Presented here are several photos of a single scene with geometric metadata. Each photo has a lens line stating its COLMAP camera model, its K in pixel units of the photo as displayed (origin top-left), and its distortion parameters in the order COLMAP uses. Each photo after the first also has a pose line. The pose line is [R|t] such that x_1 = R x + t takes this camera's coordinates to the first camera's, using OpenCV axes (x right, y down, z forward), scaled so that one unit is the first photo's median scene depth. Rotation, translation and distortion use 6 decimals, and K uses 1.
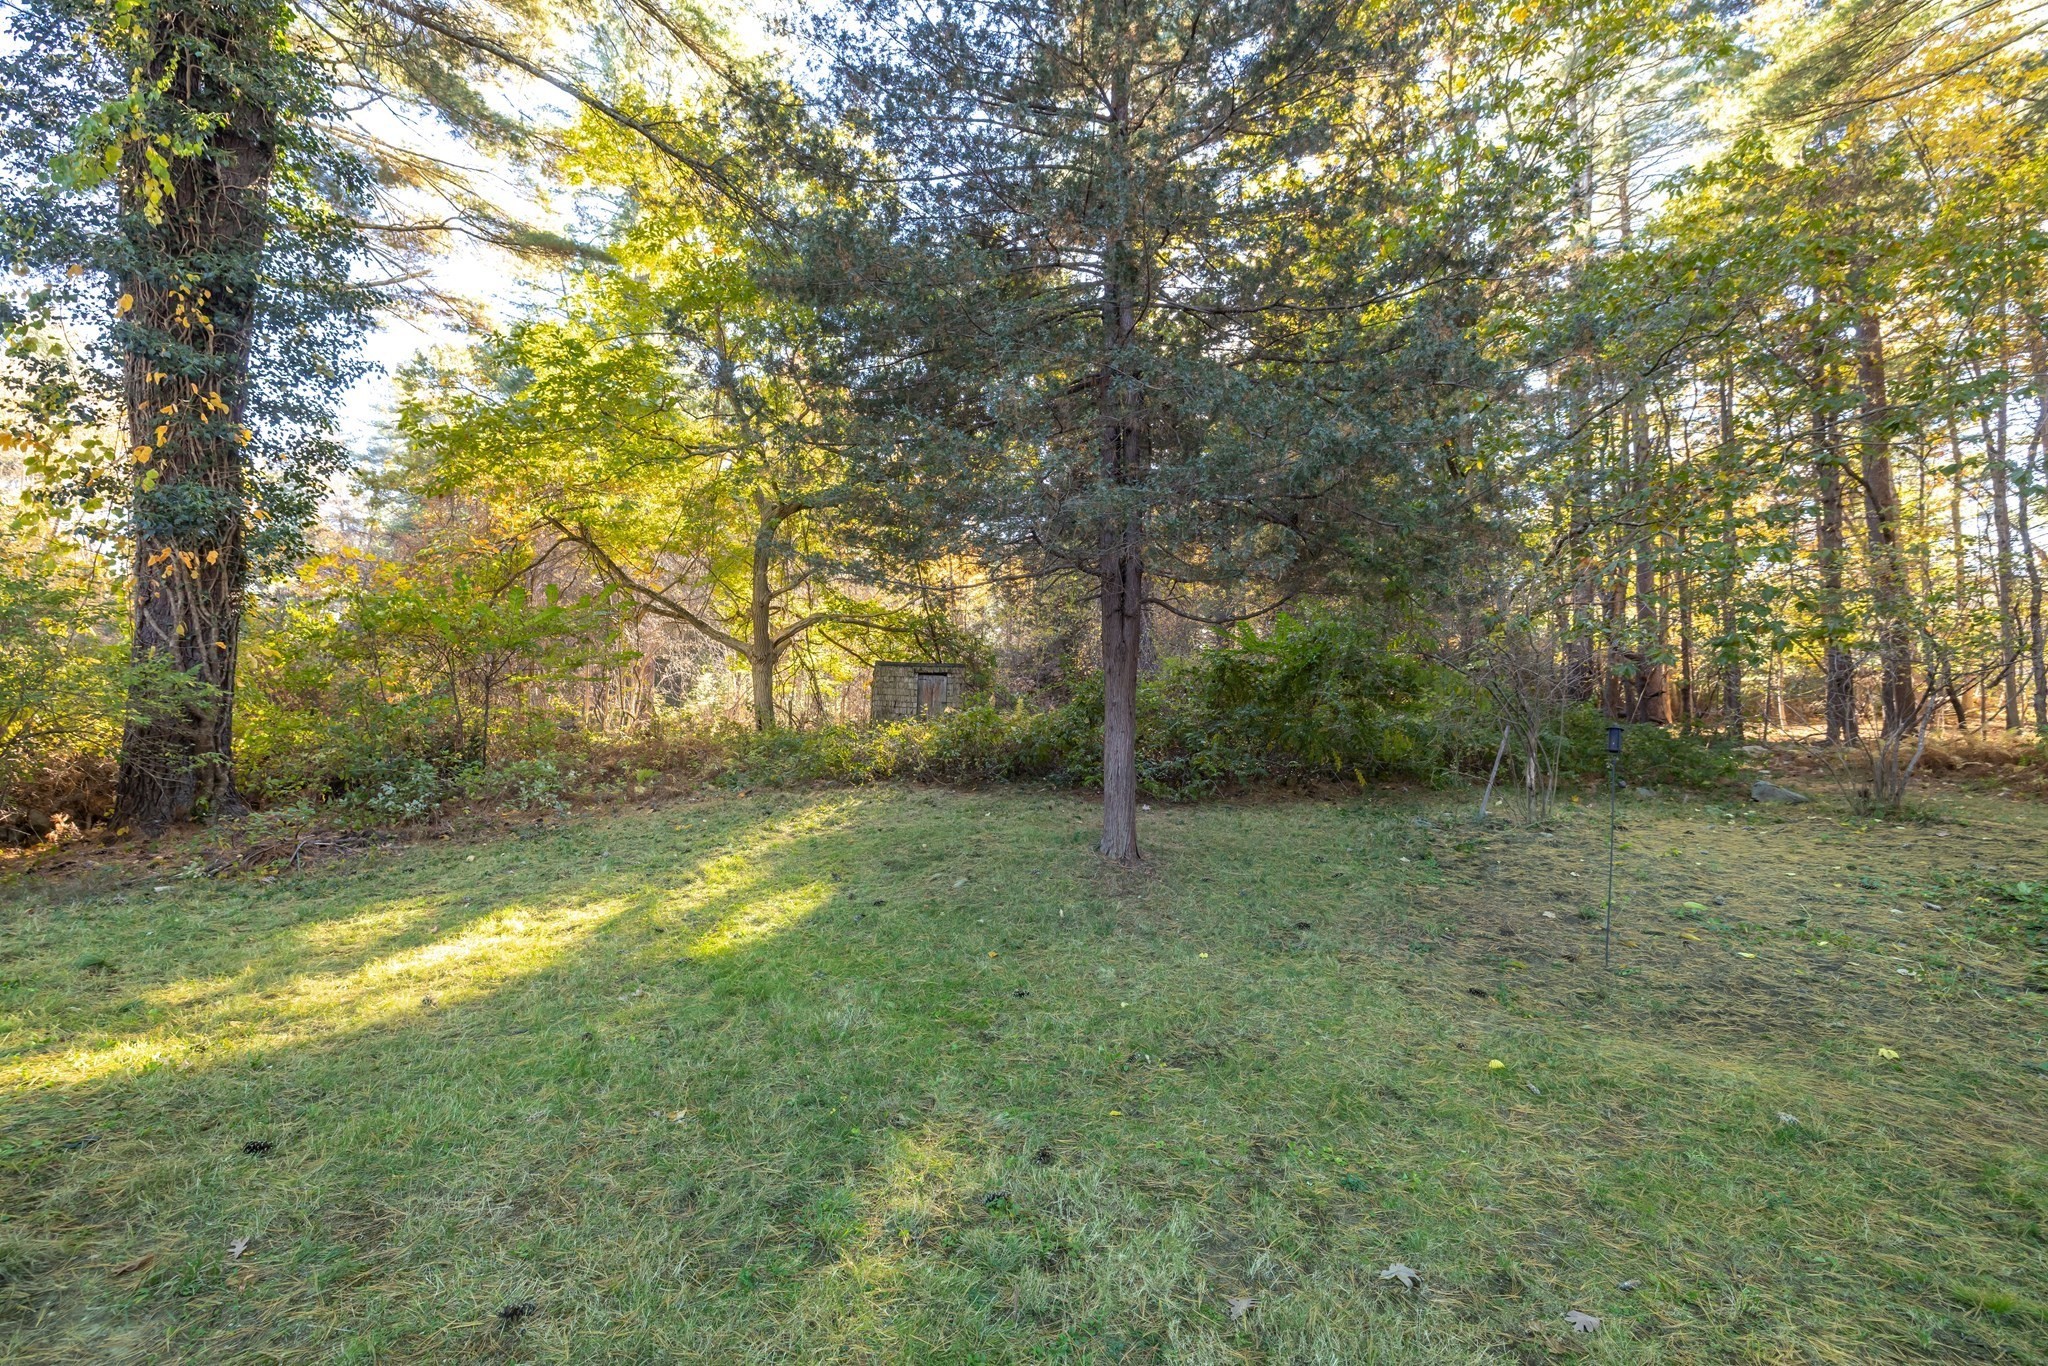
lens RADIAL K [[873.1, 0, 1024.5], [0, 873.1, 667.2], [0, 0, 1]] dist [0.001198, -0.000290]
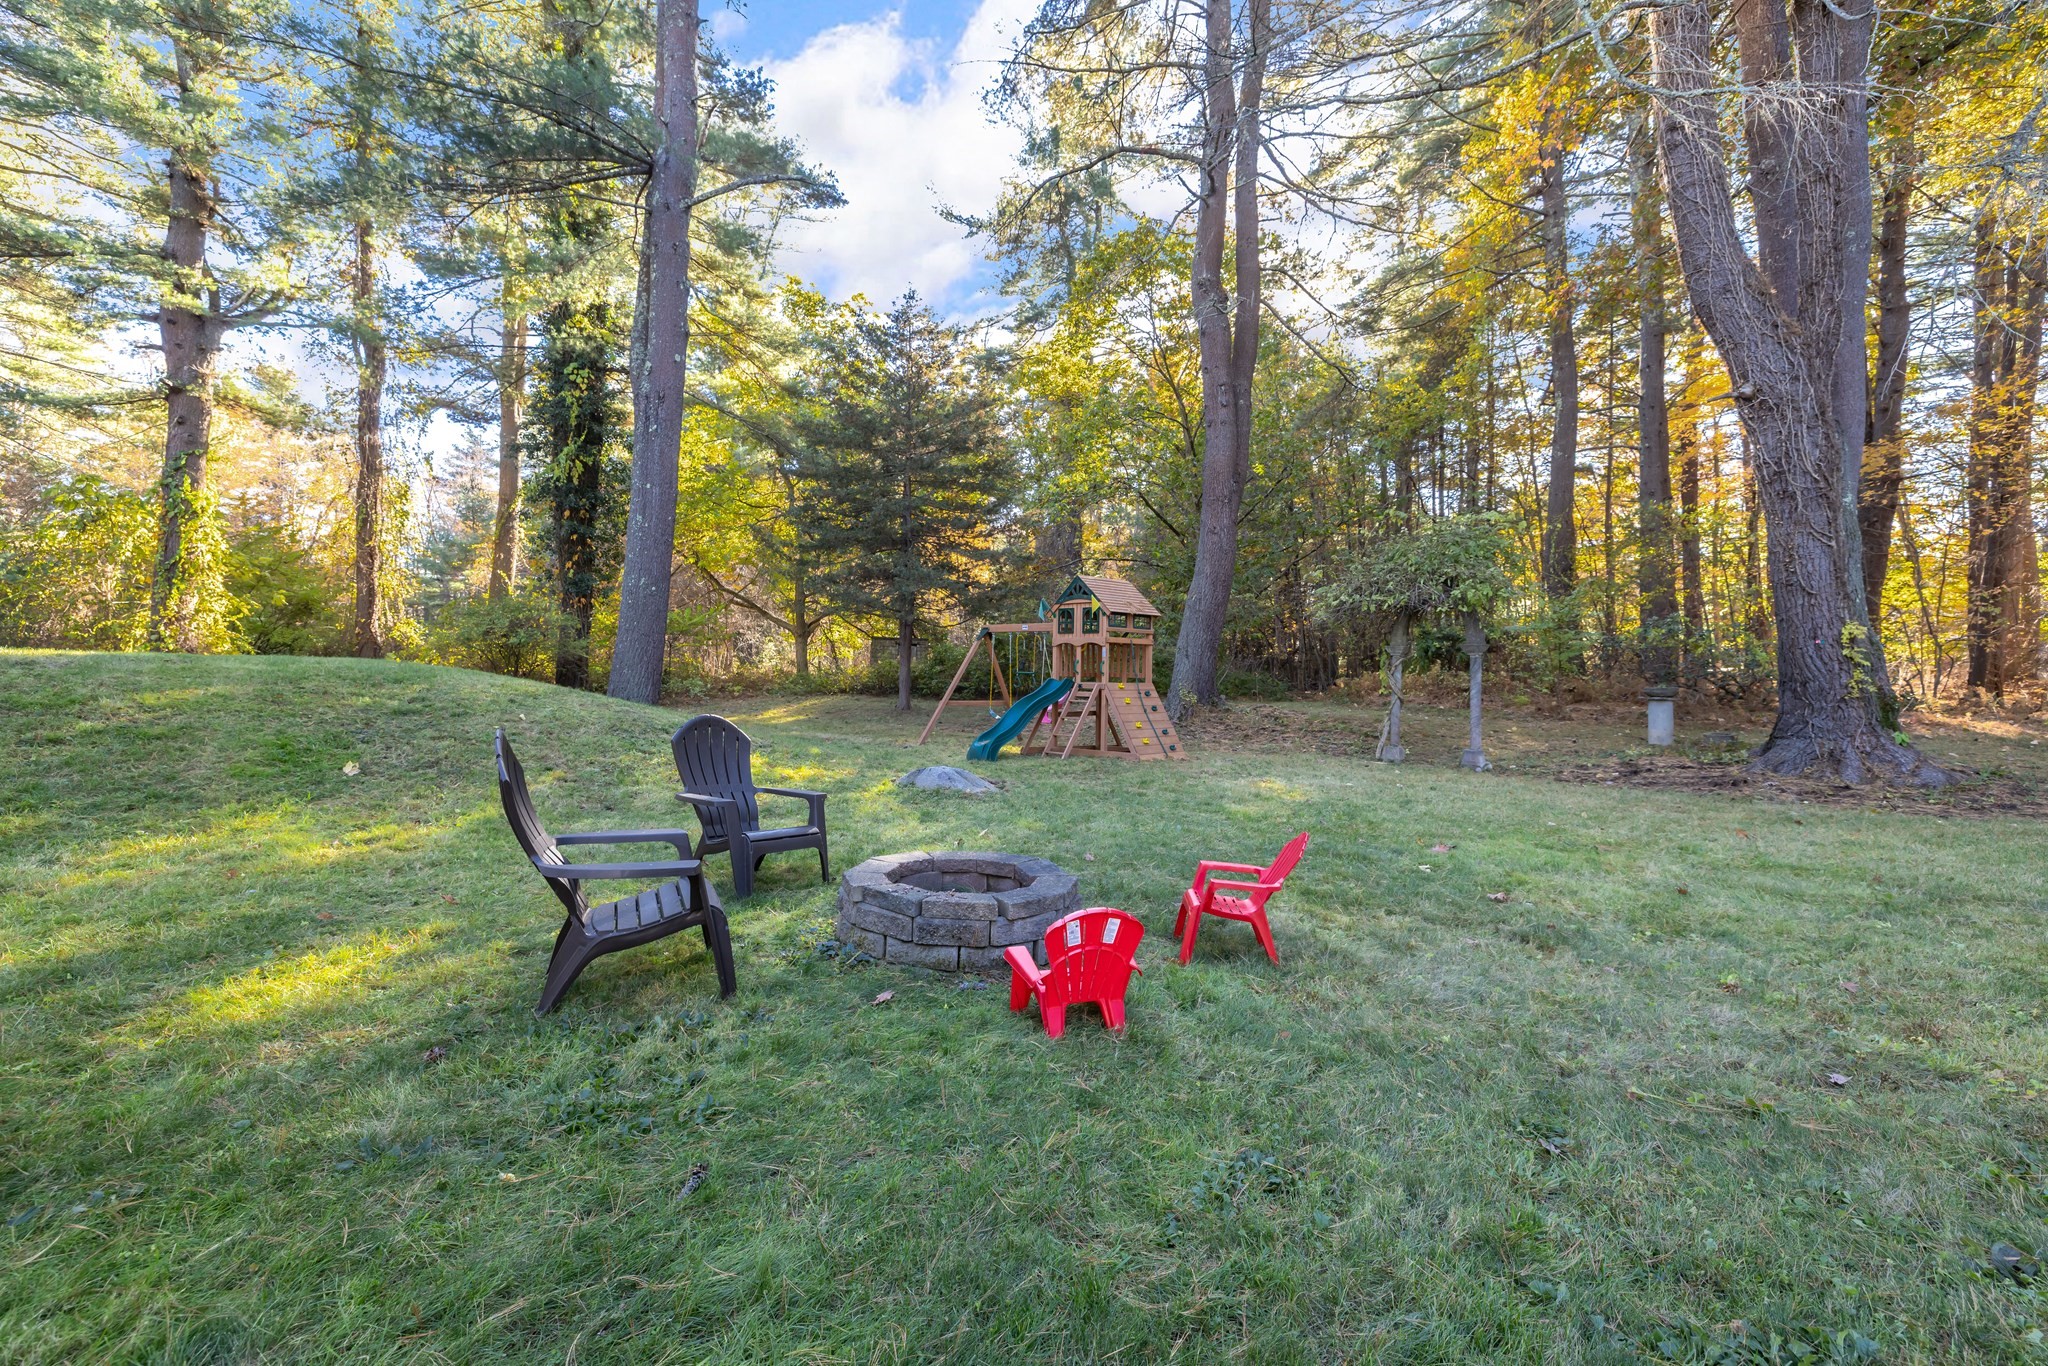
lens RADIAL K [[873.1, 0, 1024.5], [0, 873.1, 667.2], [0, 0, 1]] dist [0.001198, -0.000290]
pose [[0.997227, 0.019267, -0.071880, 0.222224], [-0.017096, 0.999383, 0.030687, -0.004241], [0.072427, -0.029373, 0.996941, -0.564807]]
